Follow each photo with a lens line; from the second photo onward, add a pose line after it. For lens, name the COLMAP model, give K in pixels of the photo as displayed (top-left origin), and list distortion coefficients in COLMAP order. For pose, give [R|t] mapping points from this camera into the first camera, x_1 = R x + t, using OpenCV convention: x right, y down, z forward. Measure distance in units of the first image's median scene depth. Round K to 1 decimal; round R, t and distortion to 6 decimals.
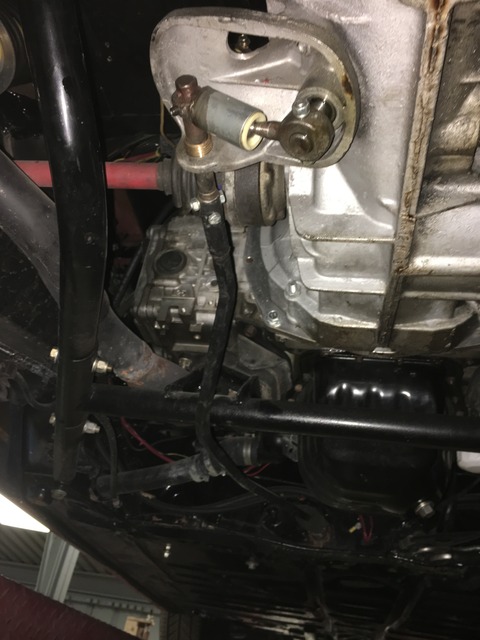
lens RADIAL K [[544.8, 0, 240.0], [0, 544.8, 320.0], [0, 0, 1]] dist [0.097772, -0.167720]
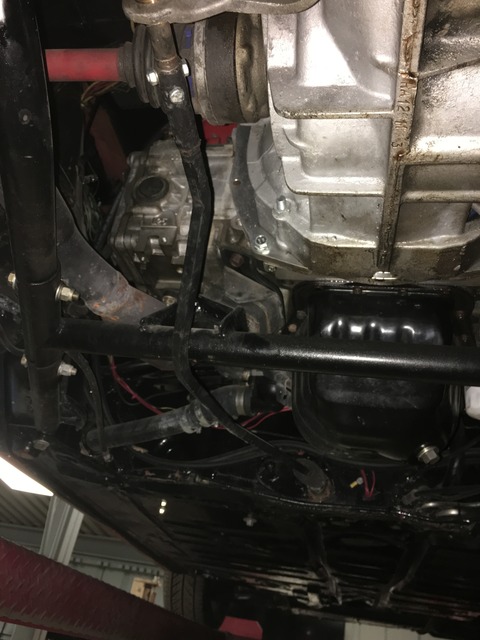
lens RADIAL K [[544.8, 0, 240.0], [0, 544.8, 320.0], [0, 0, 1]] dist [0.097772, -0.167720]
pose [[0.999812, -0.002608, -0.019203, 0.038605], [0.003585, 0.998689, 0.051067, 0.067606], [0.019044, -0.051126, 0.998511, 0.089044]]
